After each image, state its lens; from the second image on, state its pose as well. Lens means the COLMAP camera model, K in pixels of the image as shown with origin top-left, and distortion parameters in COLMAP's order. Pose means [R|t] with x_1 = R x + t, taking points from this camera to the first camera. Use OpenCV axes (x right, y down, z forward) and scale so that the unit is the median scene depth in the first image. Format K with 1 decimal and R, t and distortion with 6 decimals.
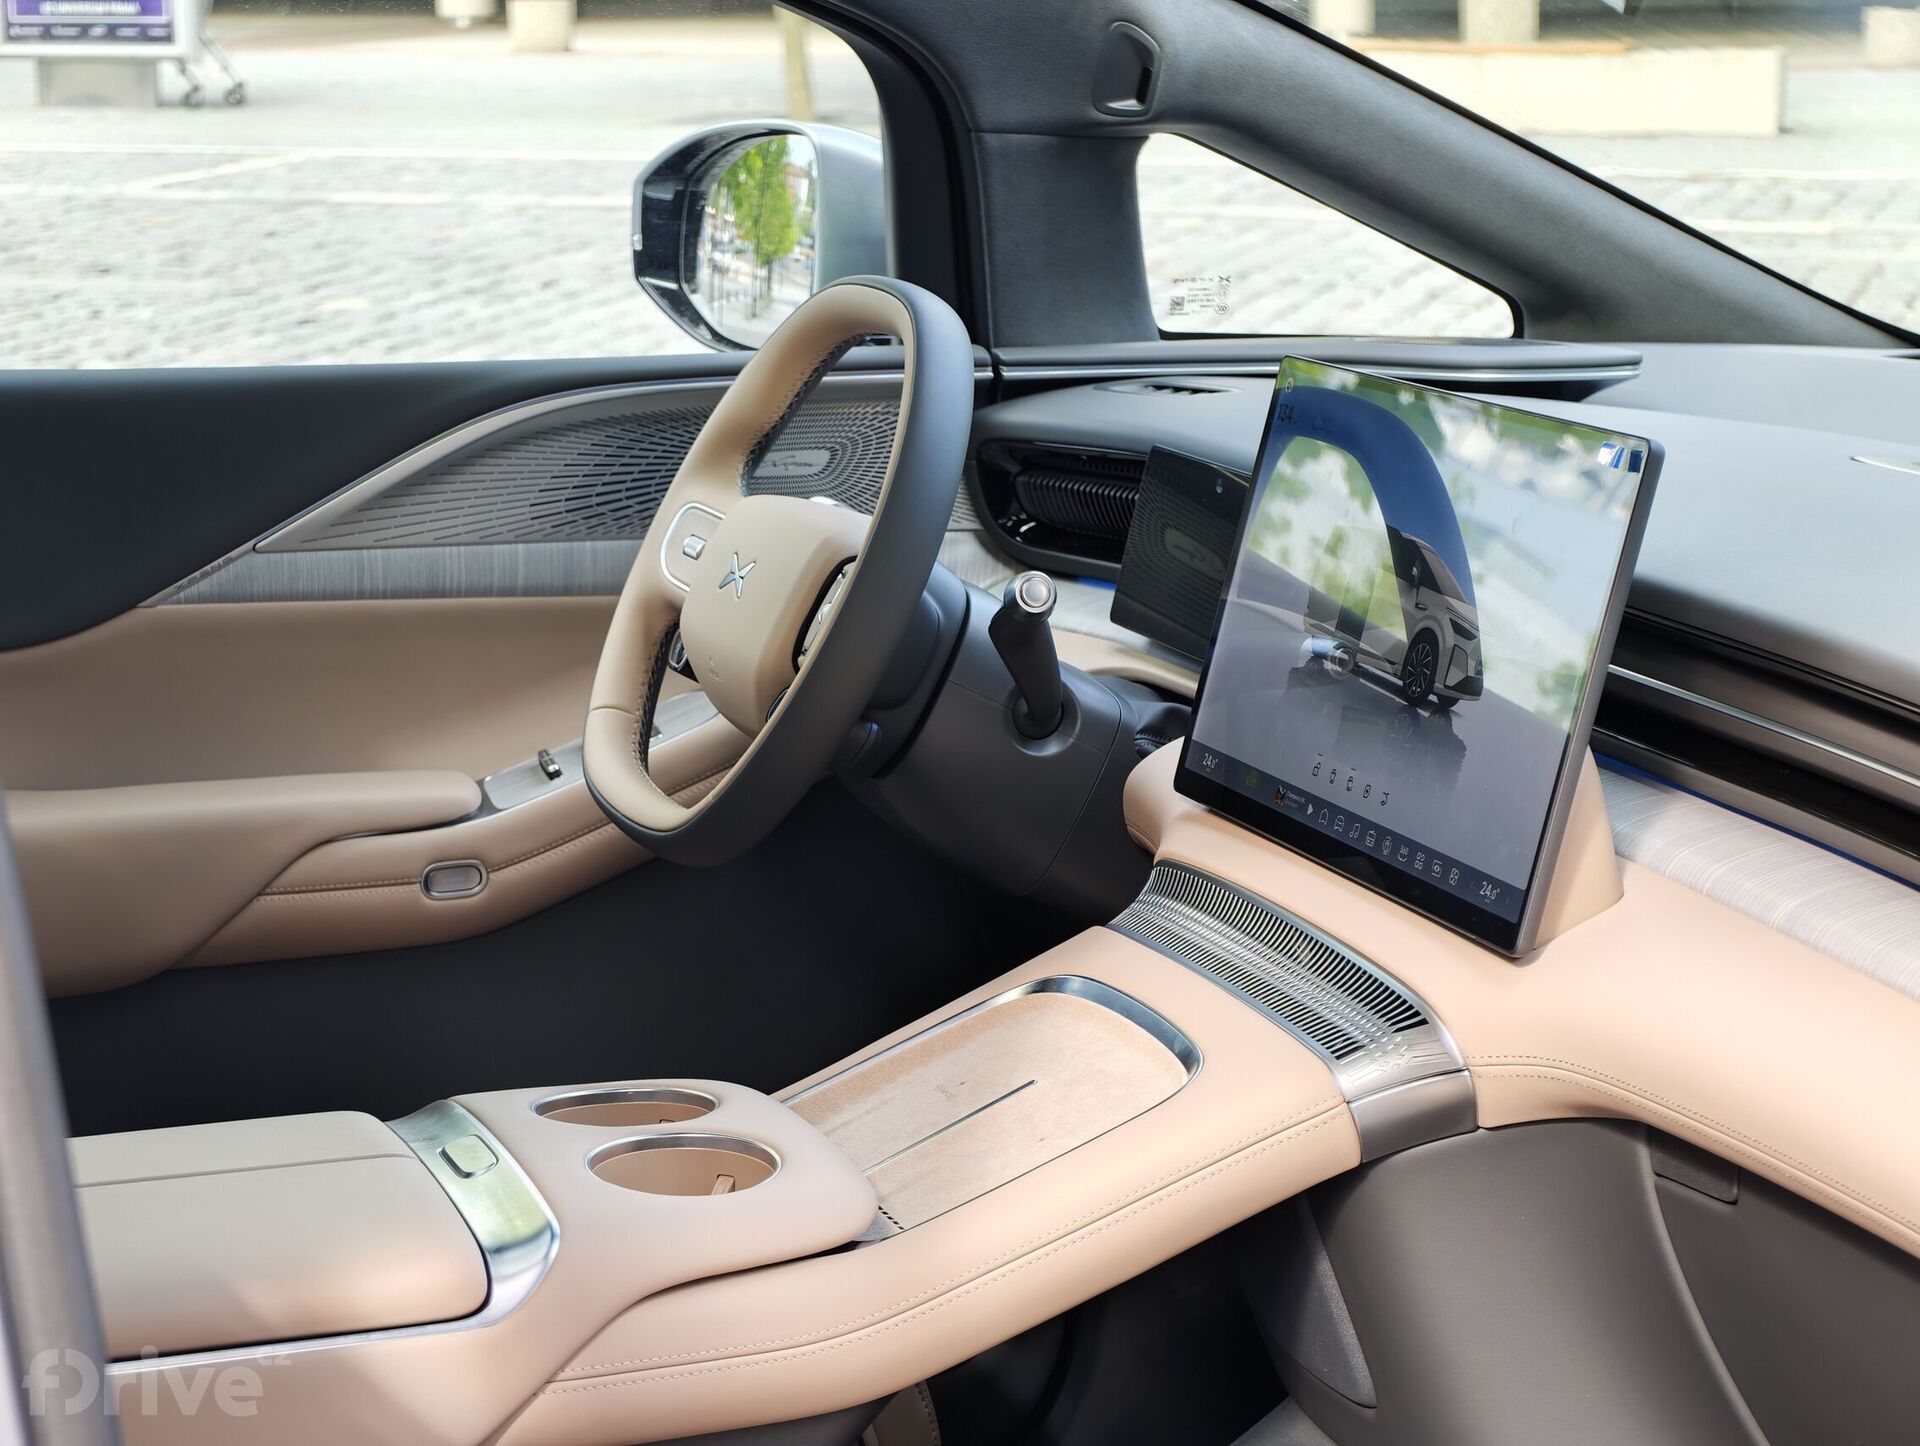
lens RADIAL K [[4334.9, 0, 959.3], [0, 4334.9, 726.6], [0, 0, 1]] dist [0.228618, 0.000000]
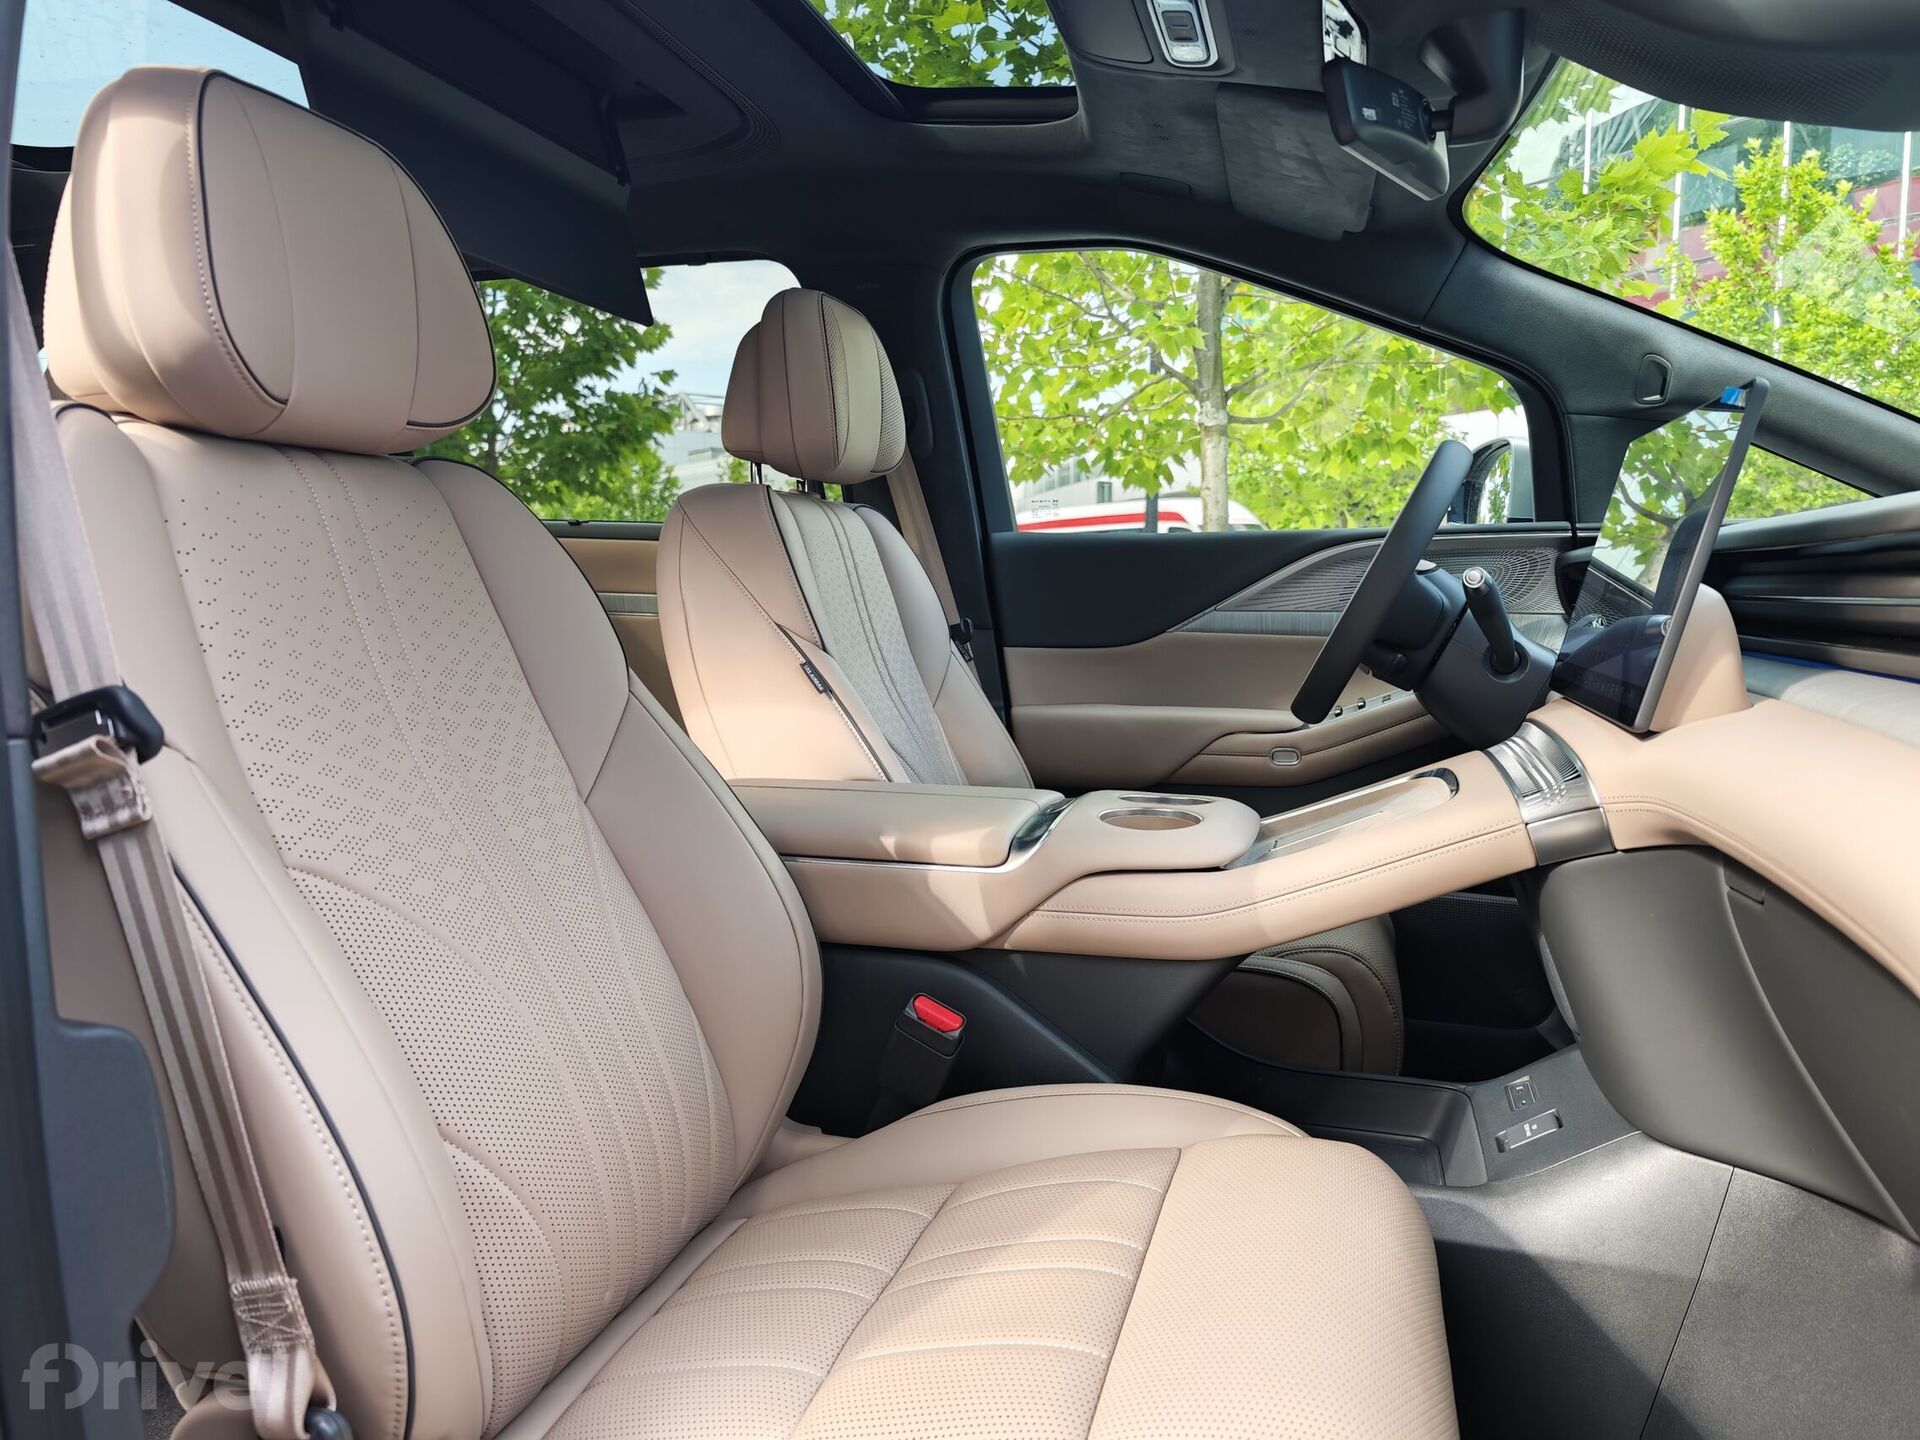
lens RADIAL K [[1300.7, 0, 964.0], [0, 1300.7, 718.5], [0, 0, 1]] dist [0.007275, -0.004248]
pose [[0.802593, 0.057420, -0.593757, 0.149190], [-0.110692, 0.992405, -0.053653, 0.070110], [0.586167, 0.108786, 0.802853, 0.358914]]
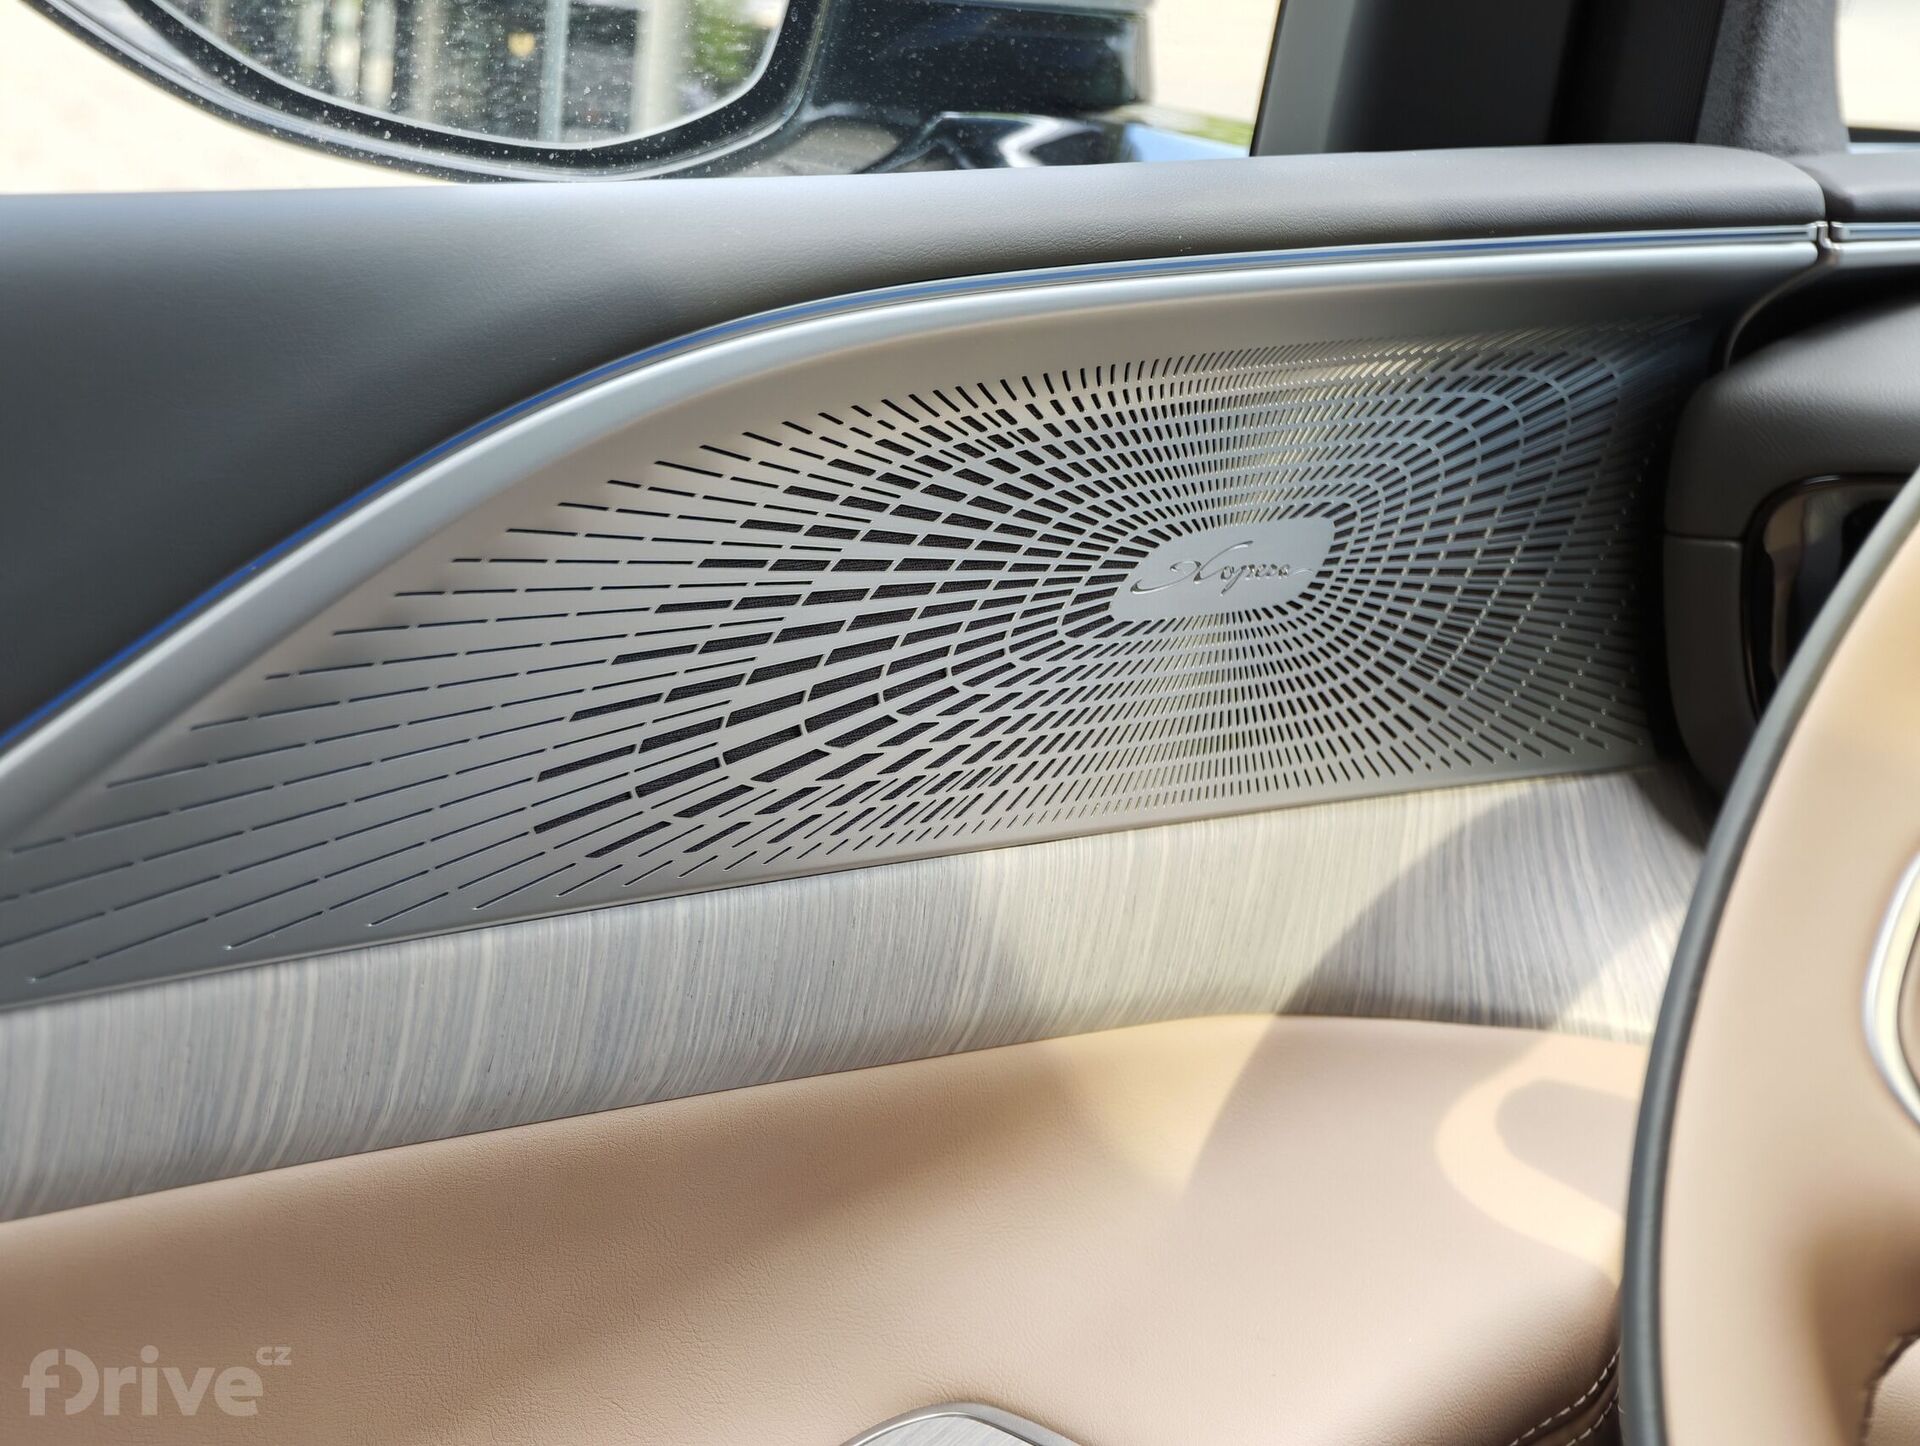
lens RADIAL K [[5527.3, 0, 962.0], [0, 5527.3, 711.9], [0, 0, 1]] dist [0.405714, 0.000000]
pose [[0.830665, -0.037969, 0.555477, -0.255161], [0.031261, 0.999279, 0.021557, -0.060997], [-0.555894, -0.000541, 0.831253, 0.732419]]
